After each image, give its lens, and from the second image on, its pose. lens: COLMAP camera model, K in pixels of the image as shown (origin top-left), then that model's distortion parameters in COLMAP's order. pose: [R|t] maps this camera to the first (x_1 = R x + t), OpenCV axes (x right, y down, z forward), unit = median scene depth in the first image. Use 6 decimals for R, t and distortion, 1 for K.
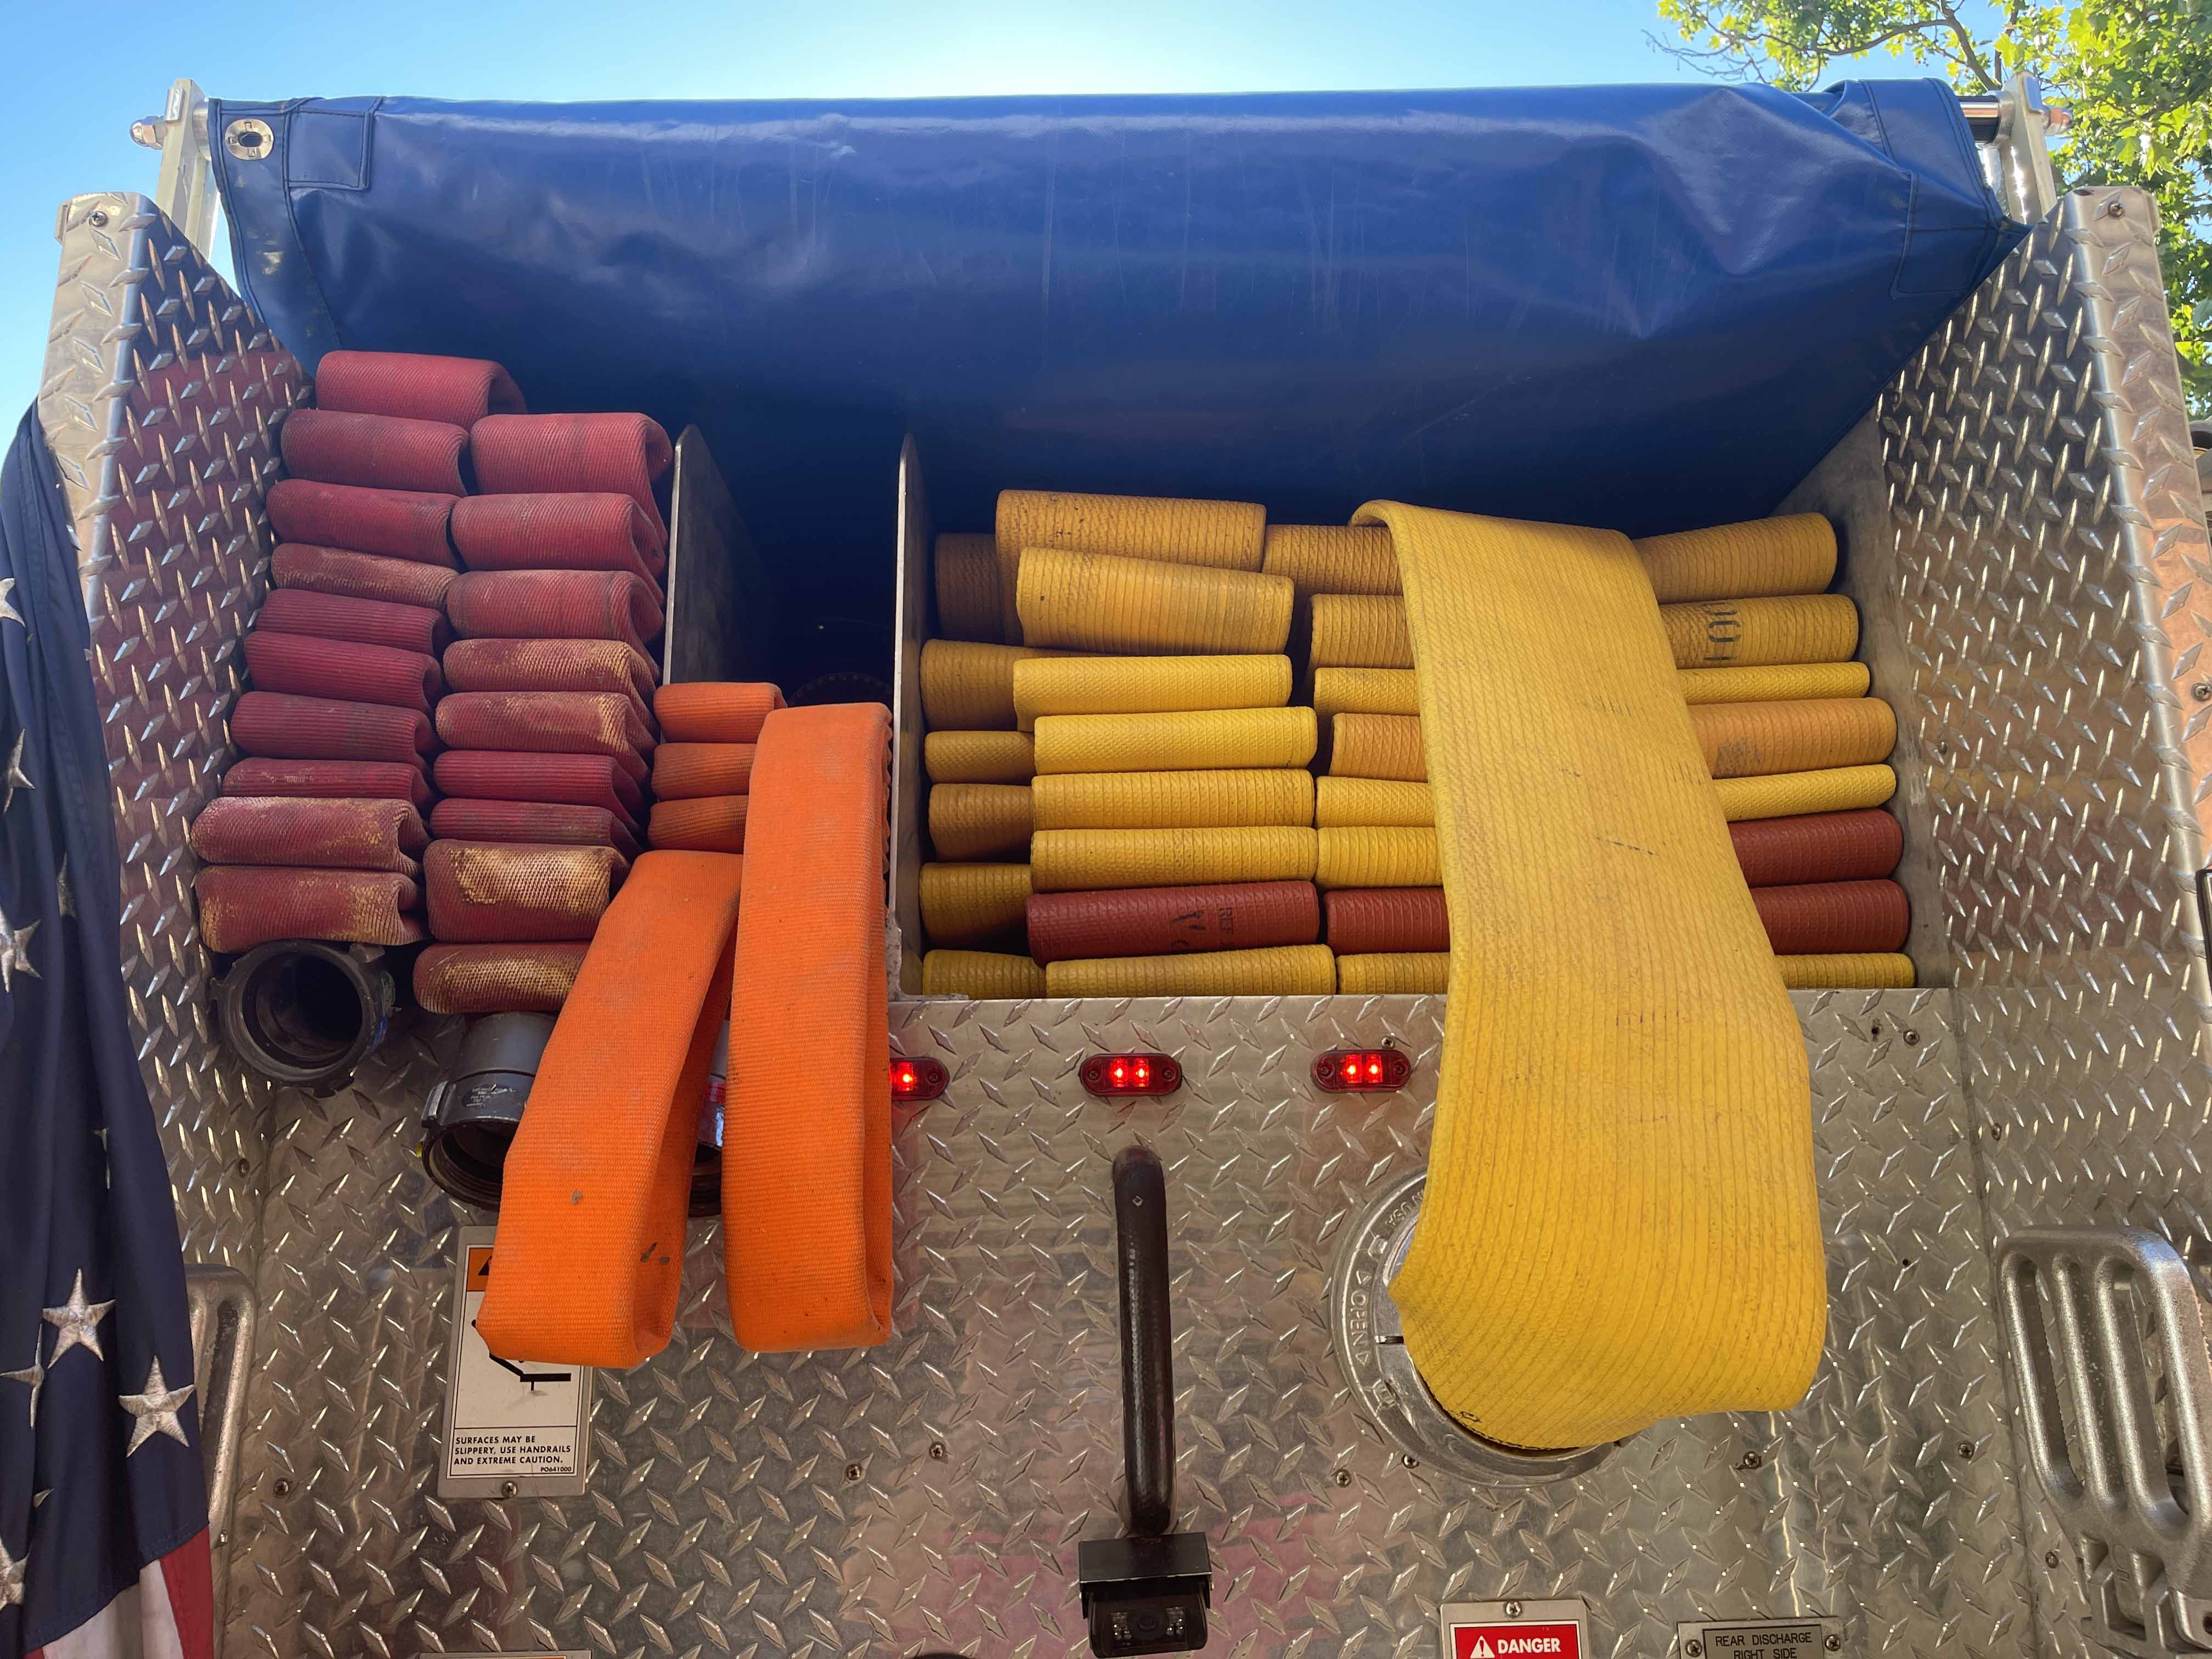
lens RADIAL K [[1680.3, 0, 1106.0], [0, 1680.3, 829.5], [0, 0, 1]] dist [0.095326, -0.155148]
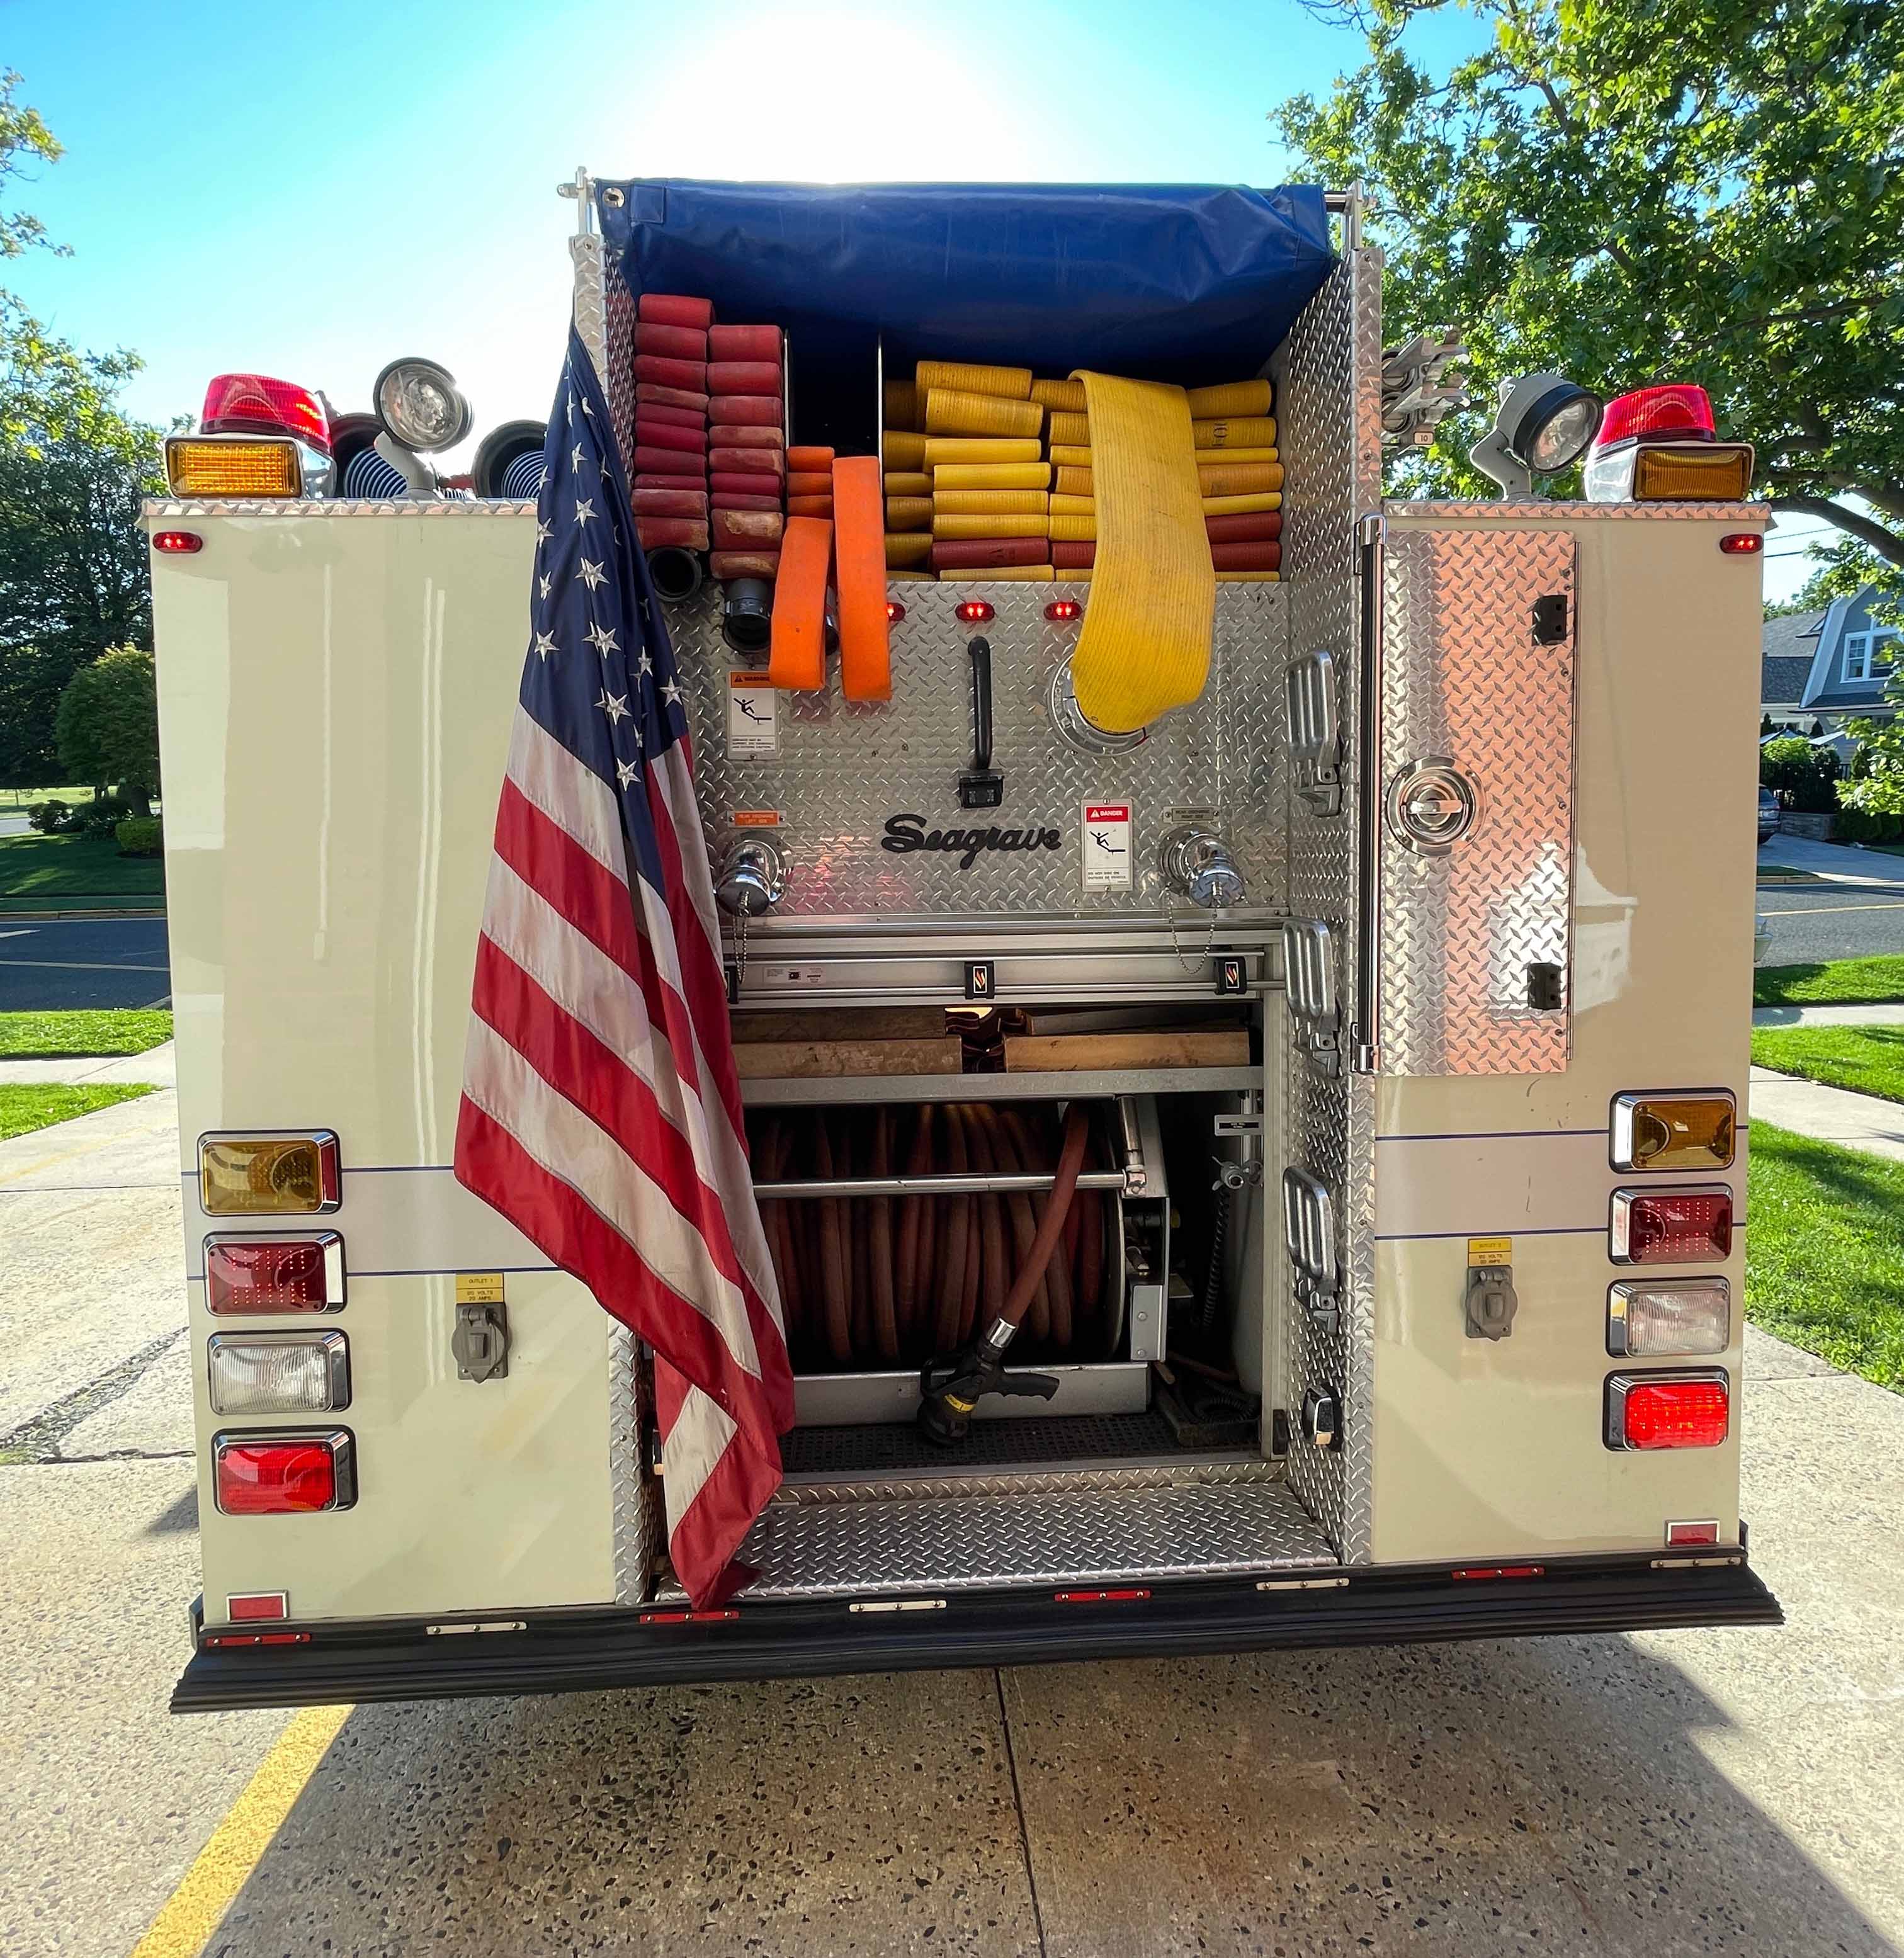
lens RADIAL K [[1134.7, 0, 936.6], [0, 1134.7, 918.4], [0, 0, 1]] dist [0.016505, -0.017845]
pose [[0.999012, -0.000736, 0.044429, -0.120658], [-0.011687, 0.960309, 0.278692, 0.110292], [-0.042871, -0.278936, 0.959352, -0.799948]]
